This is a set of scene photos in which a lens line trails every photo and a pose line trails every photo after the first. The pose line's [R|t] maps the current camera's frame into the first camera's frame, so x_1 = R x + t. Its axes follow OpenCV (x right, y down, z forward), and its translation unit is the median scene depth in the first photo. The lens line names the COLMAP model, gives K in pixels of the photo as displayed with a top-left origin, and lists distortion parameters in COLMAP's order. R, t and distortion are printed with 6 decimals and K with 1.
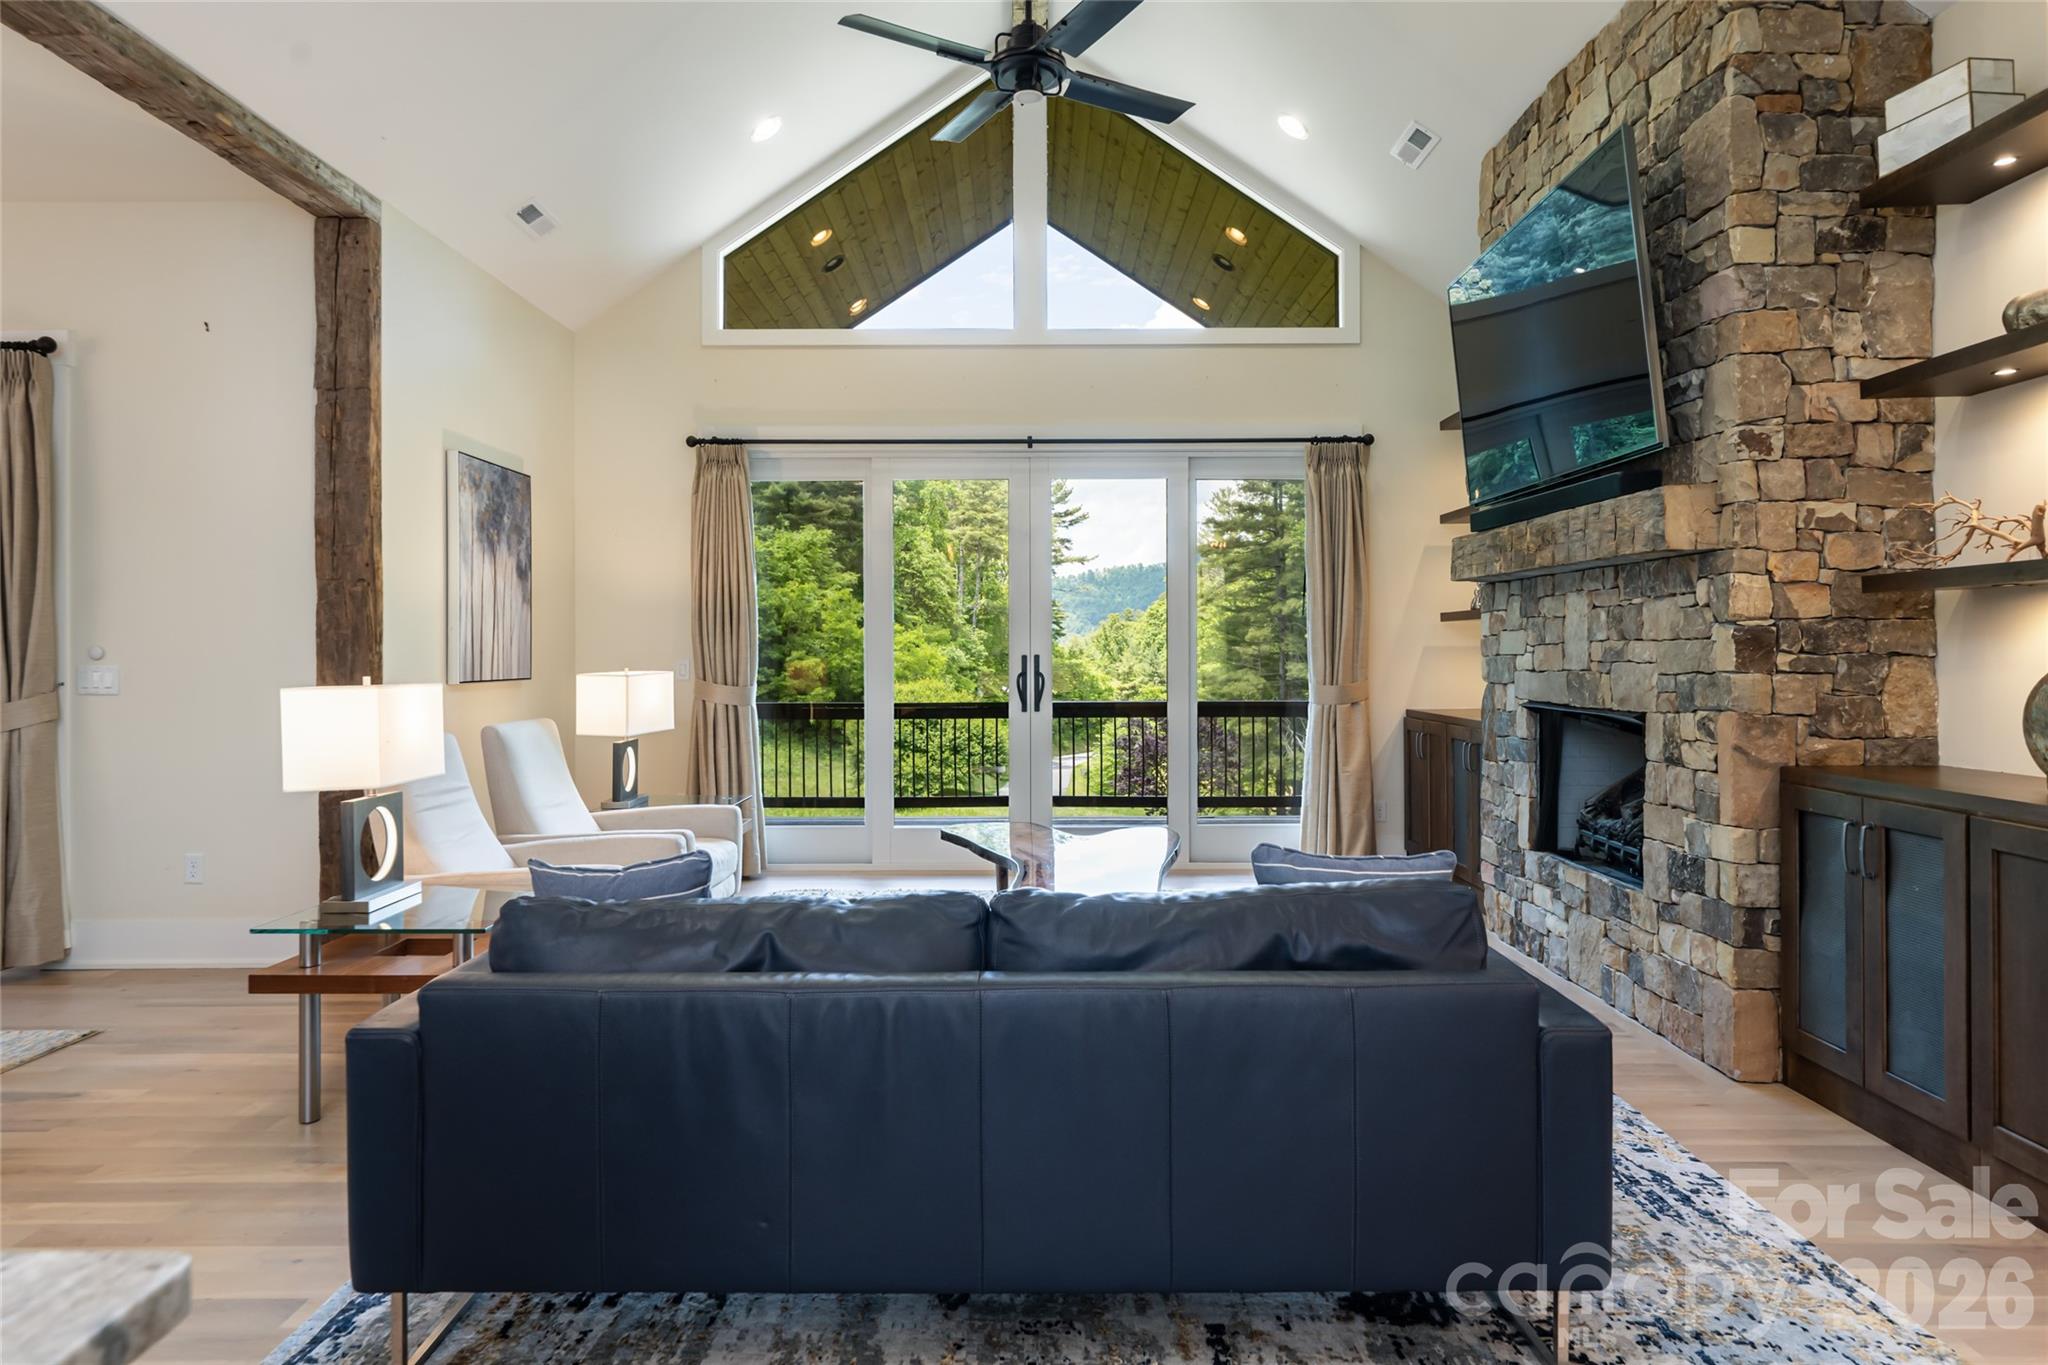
lens RADIAL K [[1207.5, 0, 1028.3], [0, 1207.5, 647.6], [0, 0, 1]] dist [-0.000183, -0.000194]
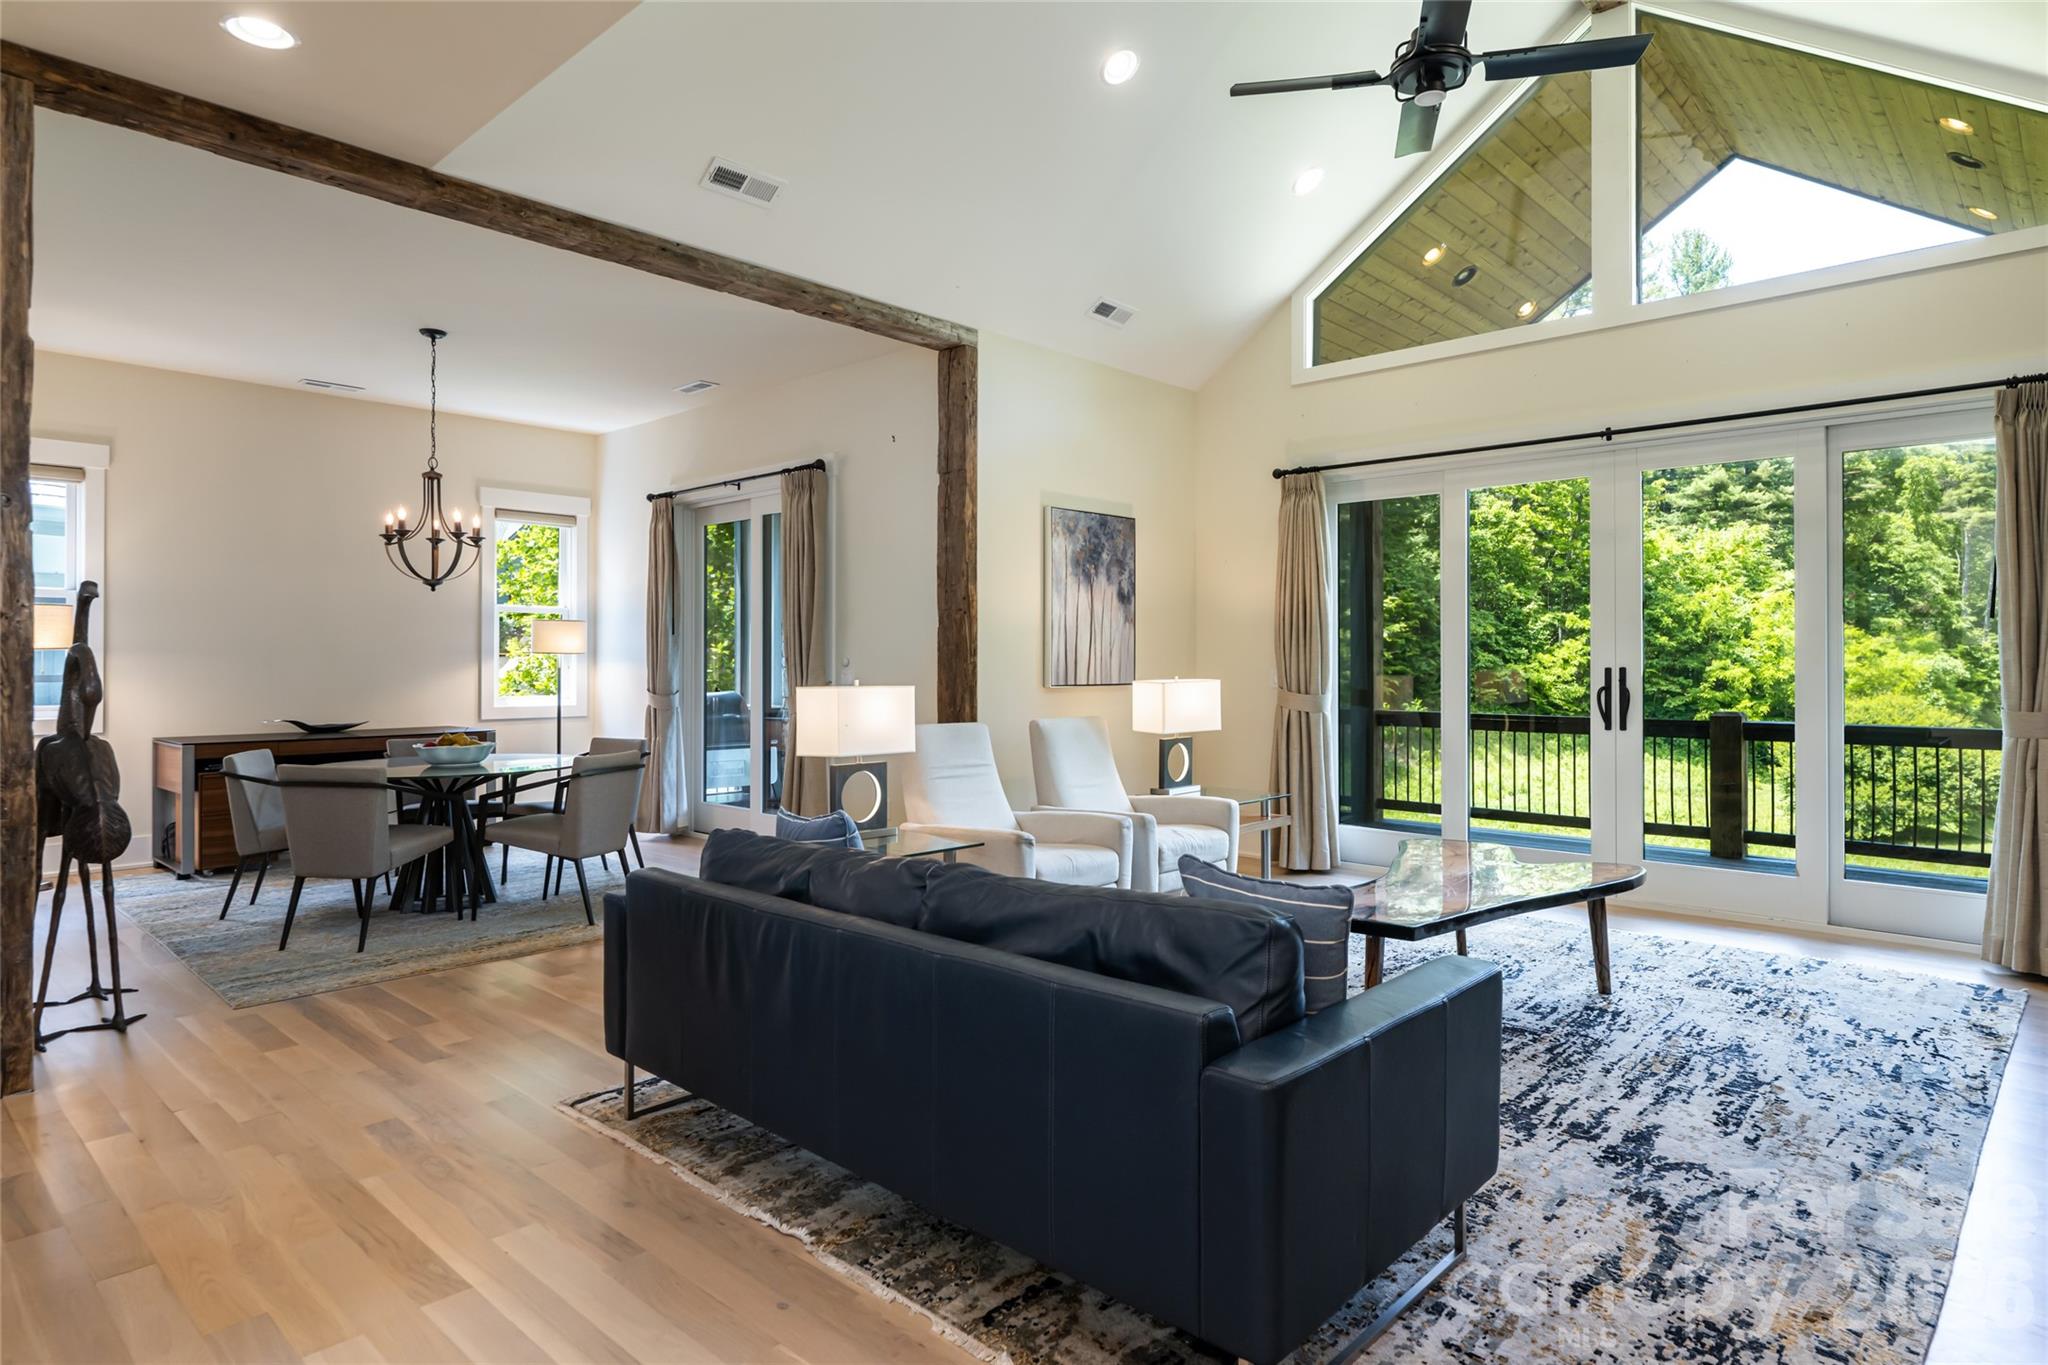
lens RADIAL K [[1151.4, 0, 1036.7], [0, 1151.4, 648.8], [0, 0, 1]] dist [0.005941, 0.002044]
pose [[0.733169, -0.003257, -0.680038, 0.400101], [-0.000991, 0.999982, -0.005858, -0.003927], [0.680045, 0.004969, 0.733153, 0.100253]]
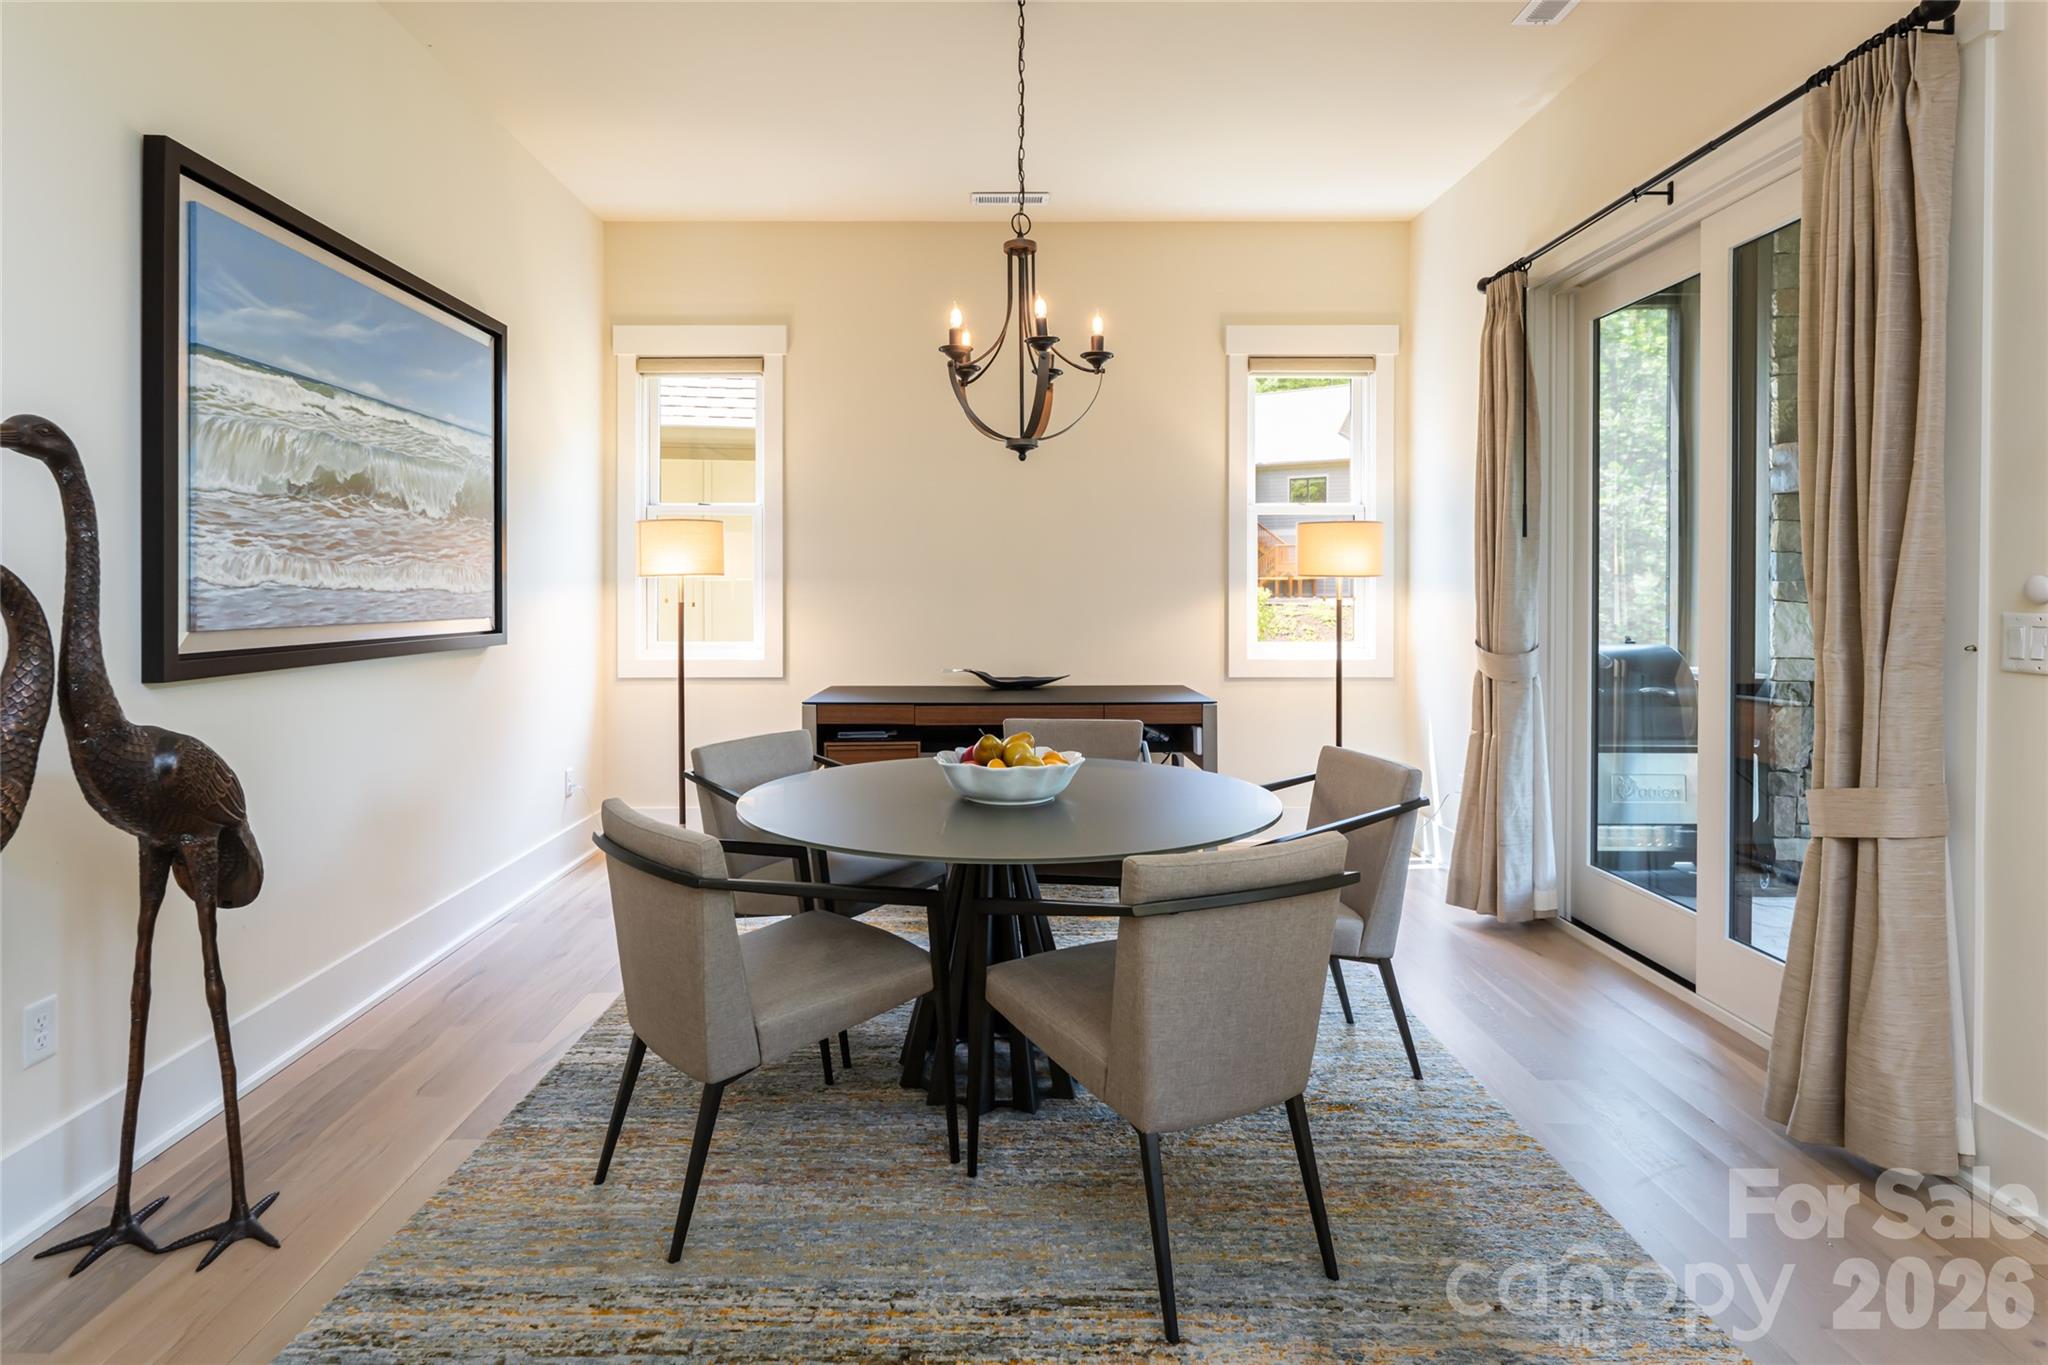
lens RADIAL K [[1087.9, 0, 984.1], [0, 1087.9, 604.5], [0, 0, 1]] dist [-0.000459, 0.000078]
pose [[-0.001955, 0.016553, -0.999861, -0.330921], [0.005088, 0.999850, 0.016543, 0.001461], [0.999985, -0.005055, -0.002038, 0.578955]]
